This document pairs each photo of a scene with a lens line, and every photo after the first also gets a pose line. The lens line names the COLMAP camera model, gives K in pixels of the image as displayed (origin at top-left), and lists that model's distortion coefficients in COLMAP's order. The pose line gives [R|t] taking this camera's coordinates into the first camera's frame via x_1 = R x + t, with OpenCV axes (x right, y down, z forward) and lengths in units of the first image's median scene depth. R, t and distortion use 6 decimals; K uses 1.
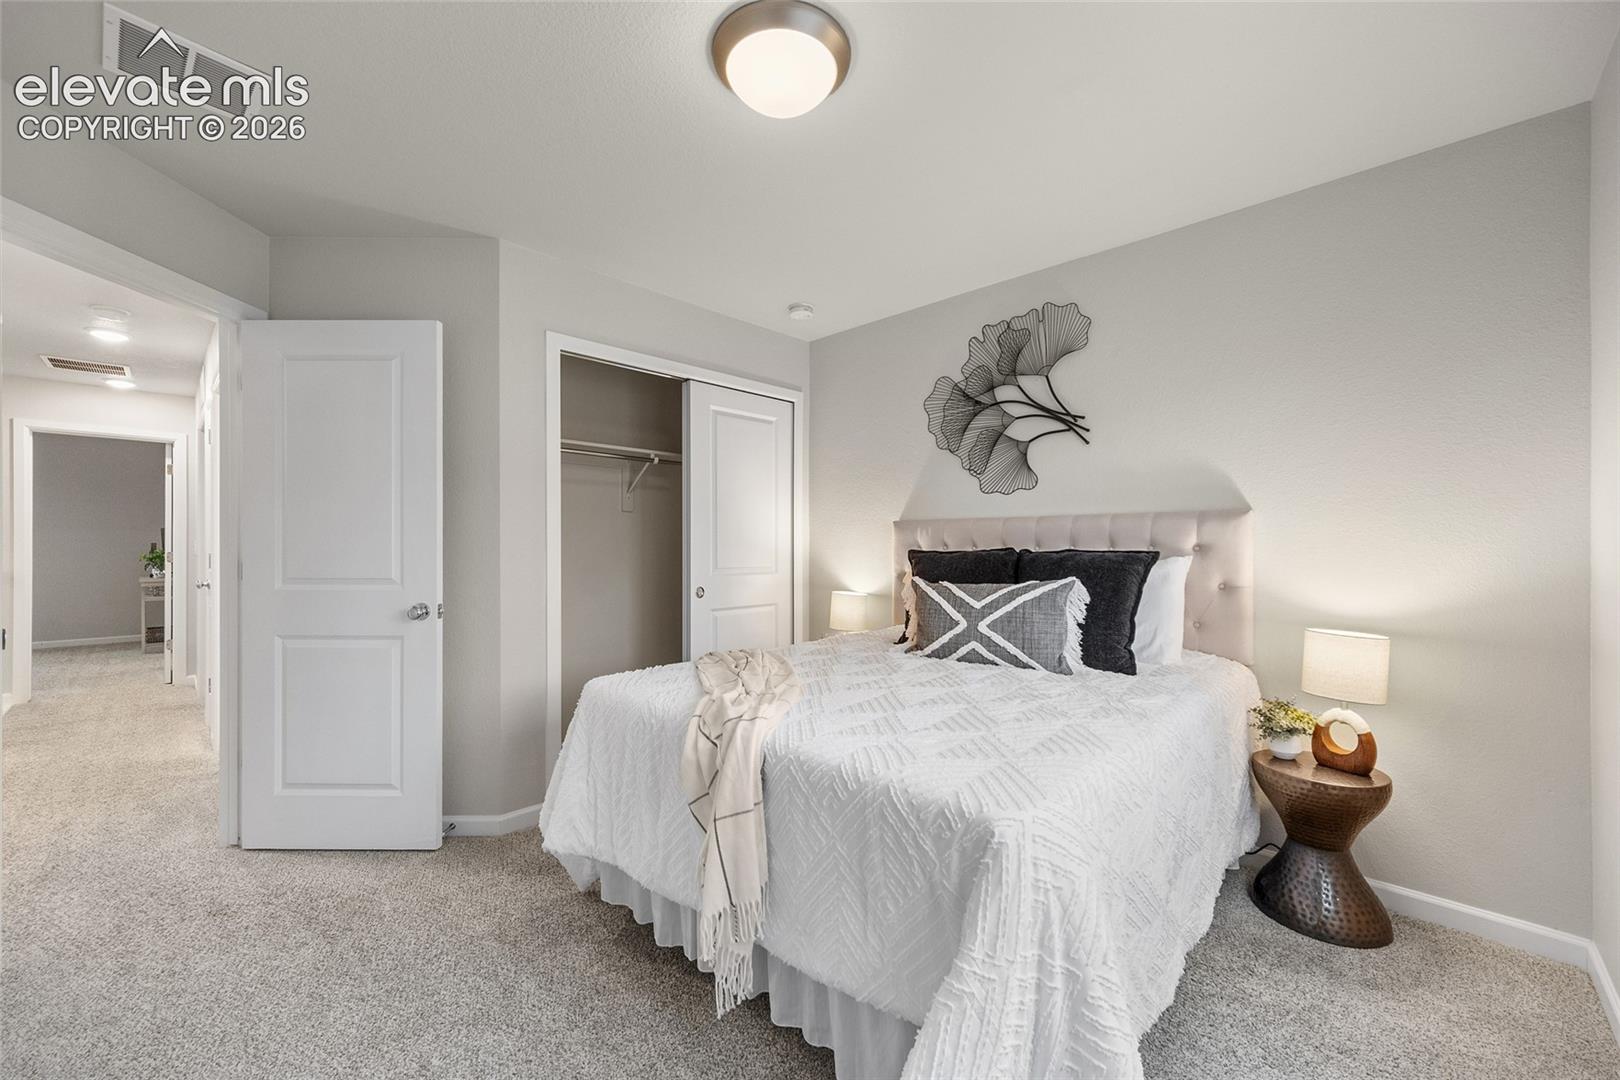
lens RADIAL K [[636.7, 0, 801.5], [0, 636.7, 548.1], [0, 0, 1]] dist [0.007849, 0.000052]
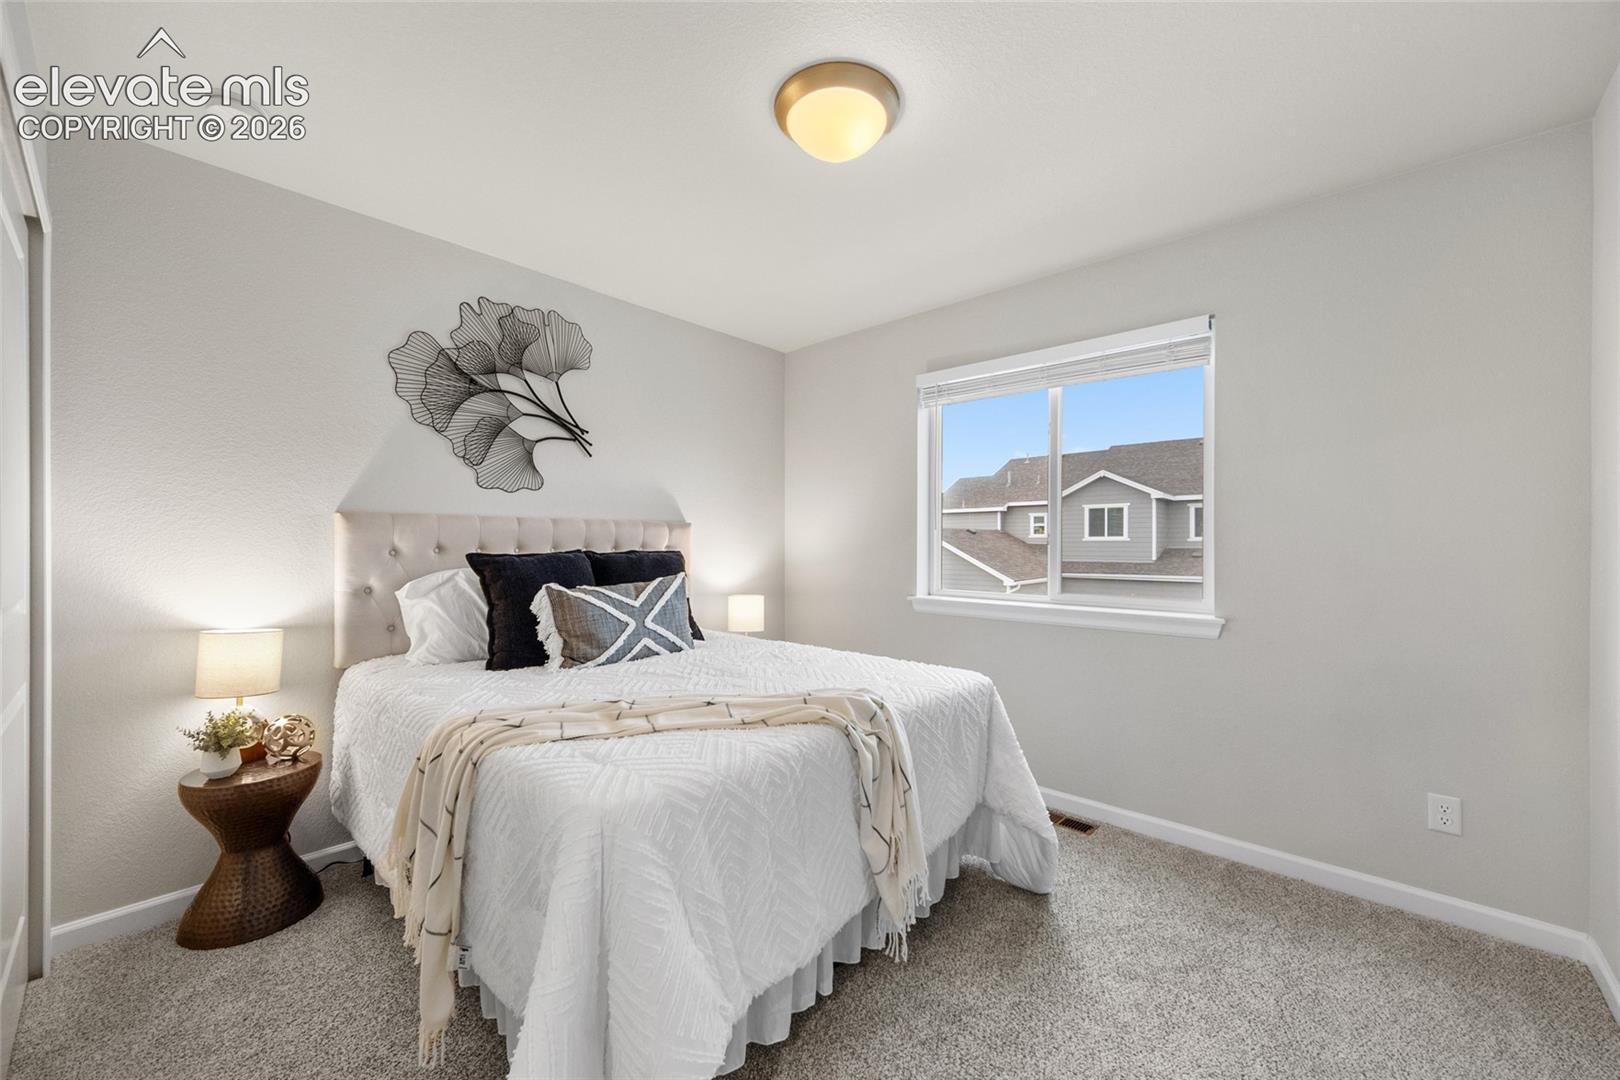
lens RADIAL K [[636.7, 0, 801.5], [0, 636.7, 548.1], [0, 0, 1]] dist [0.007849, 0.000052]
pose [[-0.043643, -0.007716, 0.999017, -0.646189], [0.005412, 0.999954, 0.007960, -0.008146], [-0.999033, 0.005754, -0.043599, 0.633239]]
